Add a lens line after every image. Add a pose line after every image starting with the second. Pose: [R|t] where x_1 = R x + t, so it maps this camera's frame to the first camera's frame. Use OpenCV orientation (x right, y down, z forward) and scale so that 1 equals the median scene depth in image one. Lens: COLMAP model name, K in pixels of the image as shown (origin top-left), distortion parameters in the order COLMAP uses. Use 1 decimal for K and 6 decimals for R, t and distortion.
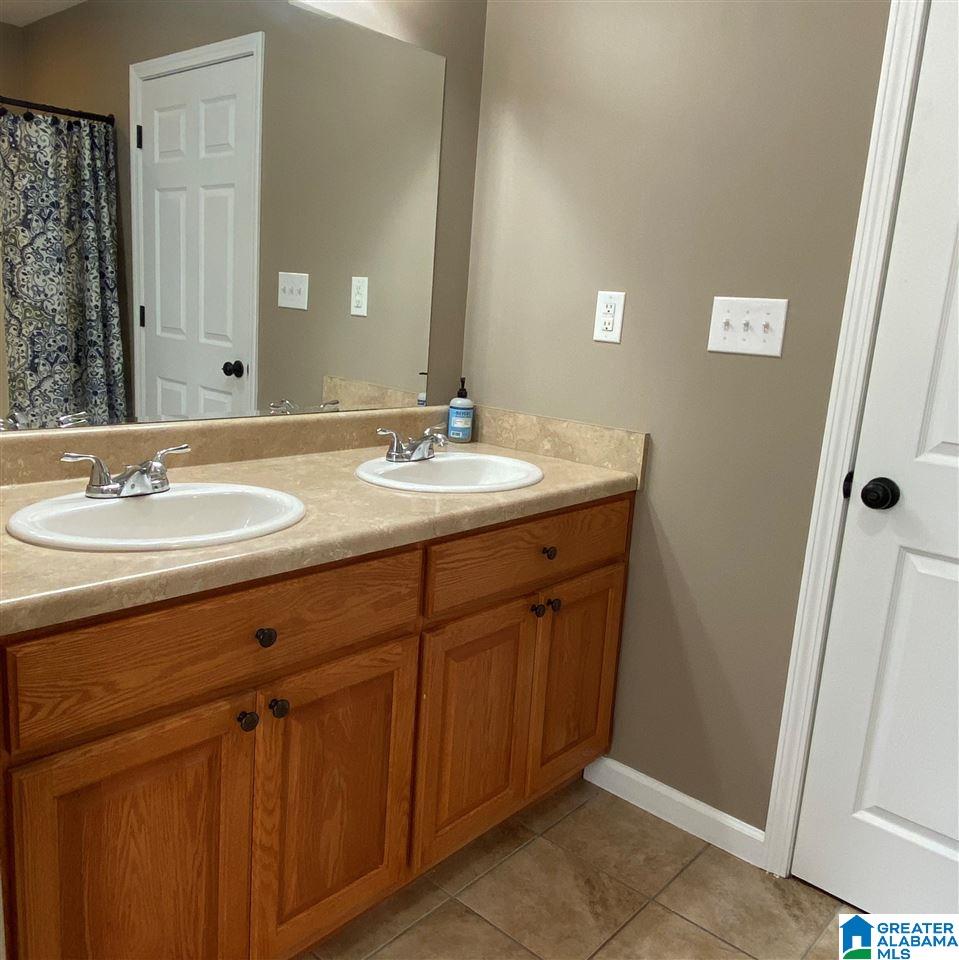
lens RADIAL K [[756.4, 0, 479.8], [0, 756.4, 481.1], [0, 0, 1]] dist [-0.011078, -0.003365]
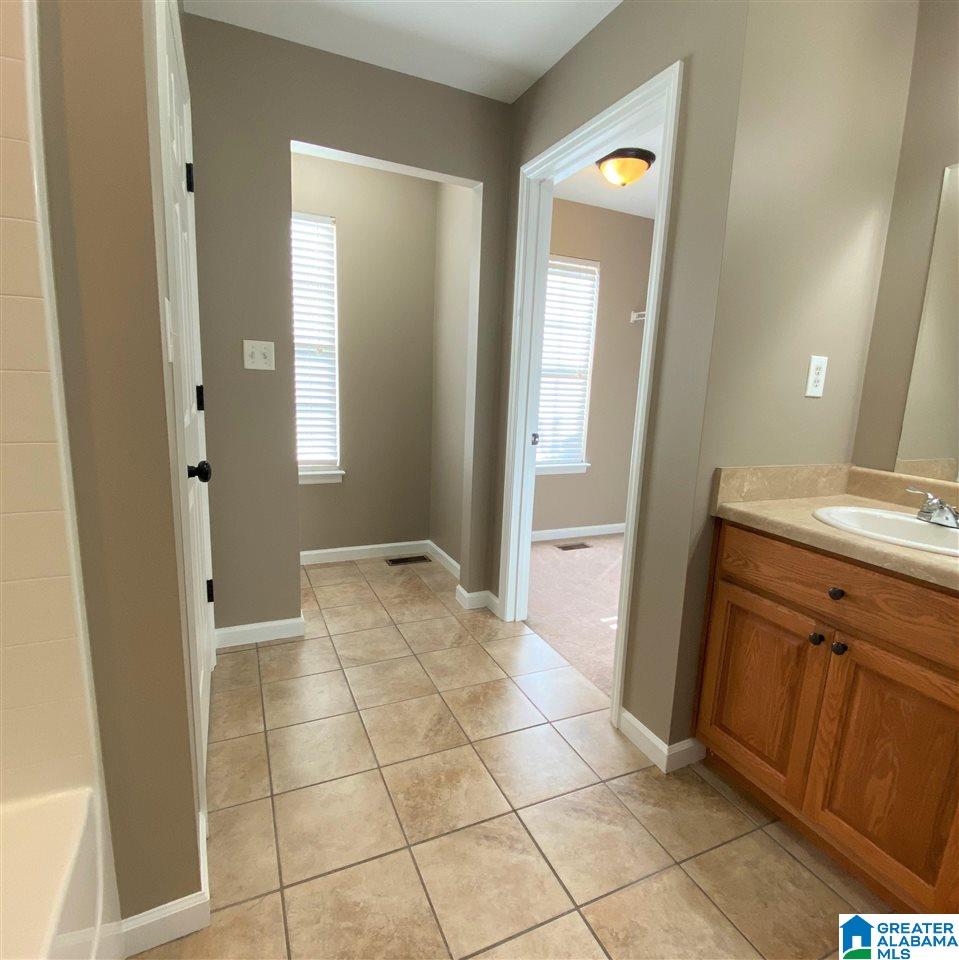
lens RADIAL K [[547.2, 0, 481.0], [0, 547.2, 481.1], [0, 0, 1]] dist [-0.002152, -0.003830]
pose [[-0.365681, 0.129612, -0.921671, 1.064356], [-0.223716, 0.948985, 0.222214, -0.105223], [0.903454, 0.287452, -0.318030, 0.693662]]
